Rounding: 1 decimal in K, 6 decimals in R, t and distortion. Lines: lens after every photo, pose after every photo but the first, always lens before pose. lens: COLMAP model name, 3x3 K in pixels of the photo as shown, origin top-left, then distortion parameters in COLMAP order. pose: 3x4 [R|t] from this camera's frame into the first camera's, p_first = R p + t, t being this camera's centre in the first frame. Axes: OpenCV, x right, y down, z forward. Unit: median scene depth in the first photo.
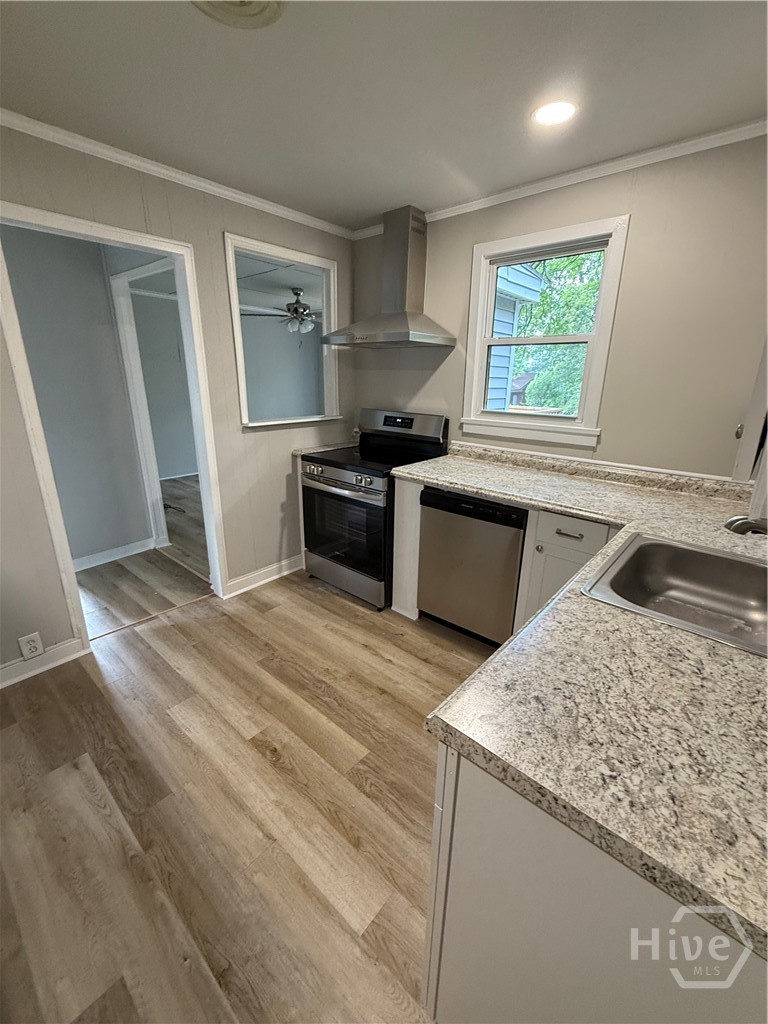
lens RADIAL K [[422.4, 0, 384.9], [0, 422.4, 510.6], [0, 0, 1]] dist [-0.000406, 0.000518]
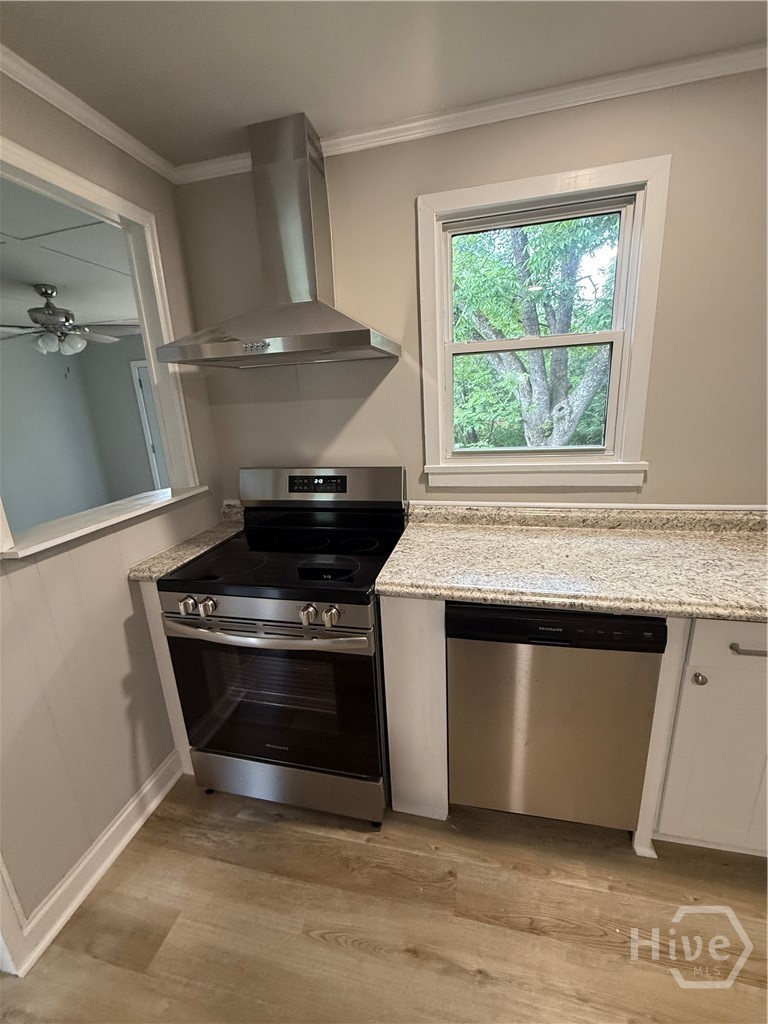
lens RADIAL K [[422.4, 0, 382.1], [0, 422.4, 511.0], [0, 0, 1]] dist [-0.000406, 0.000518]
pose [[0.884316, -0.182715, 0.429652, -0.168646], [0.204762, 0.978798, -0.005197, -0.162375], [-0.419593, 0.092572, 0.902980, 0.449642]]
